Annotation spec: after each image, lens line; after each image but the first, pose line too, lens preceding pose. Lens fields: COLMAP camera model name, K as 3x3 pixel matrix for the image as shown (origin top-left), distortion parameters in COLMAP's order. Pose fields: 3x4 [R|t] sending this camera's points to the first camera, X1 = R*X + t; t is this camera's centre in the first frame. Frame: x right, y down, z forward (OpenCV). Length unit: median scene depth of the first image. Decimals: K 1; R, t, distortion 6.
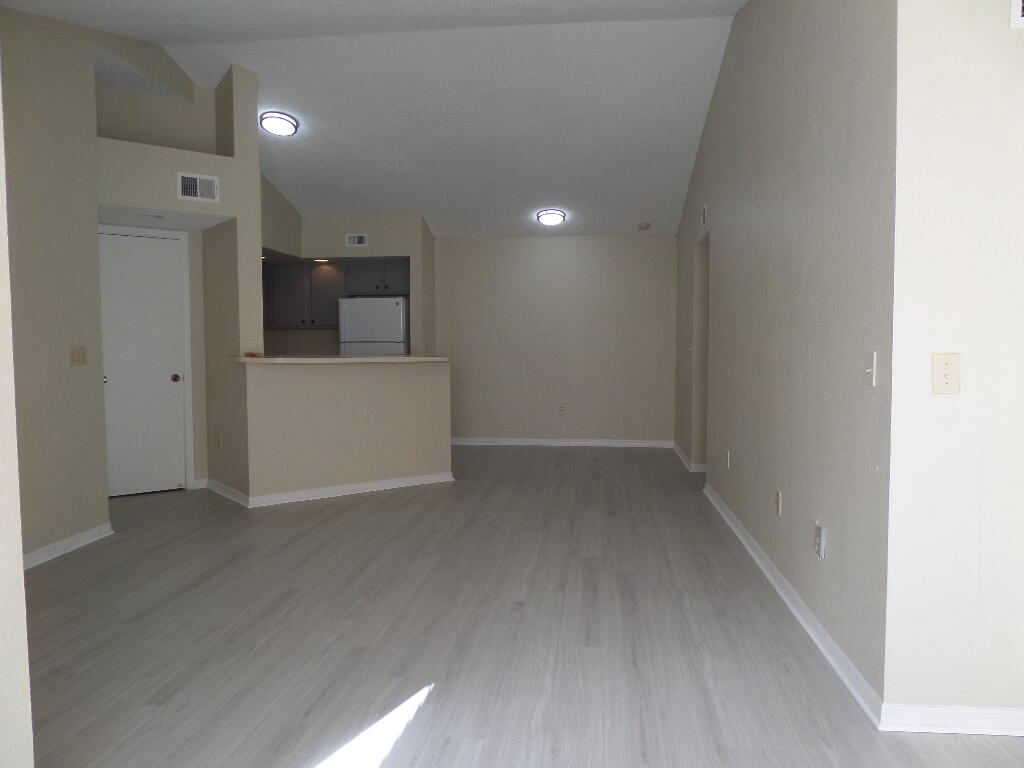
lens RADIAL K [[744.7, 0, 512.0], [0, 744.7, 384.0], [0, 0, 1]] dist [-0.005540, -0.001042]
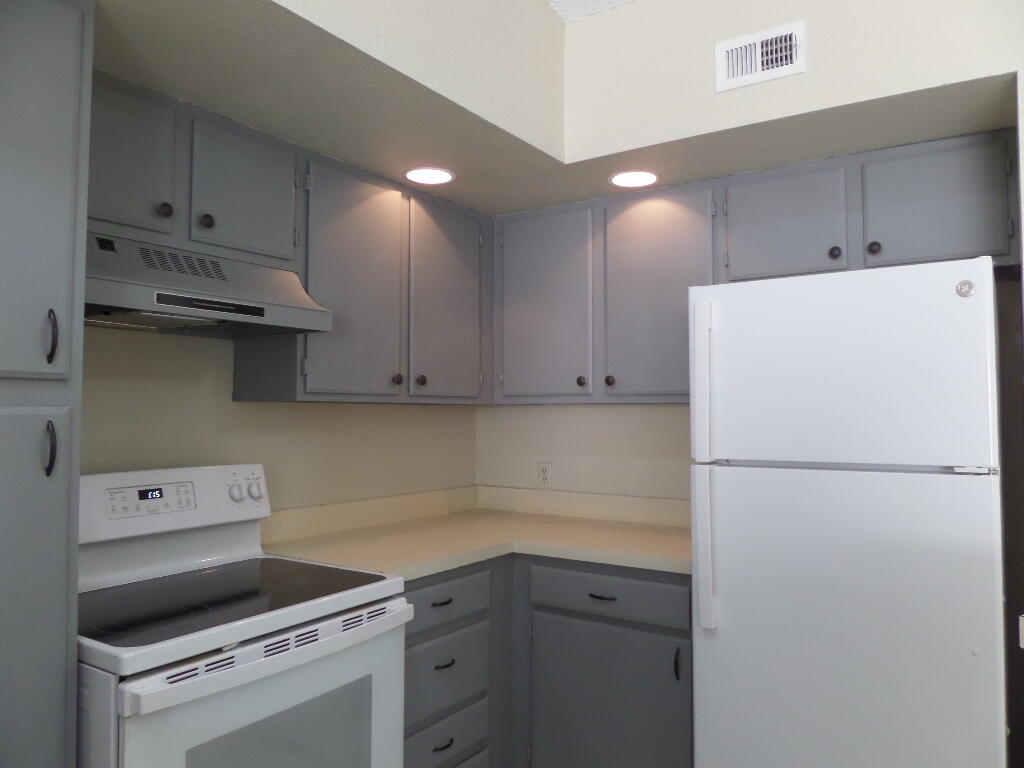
lens RADIAL K [[744.7, 0, 512.0], [0, 744.7, 384.0], [0, 0, 1]] dist [-0.005540, -0.001042]
pose [[0.884251, -0.019345, -0.466612, -0.165818], [-0.028083, 0.995131, -0.094475, -0.054844], [0.466168, 0.096643, 0.879402, 0.740941]]
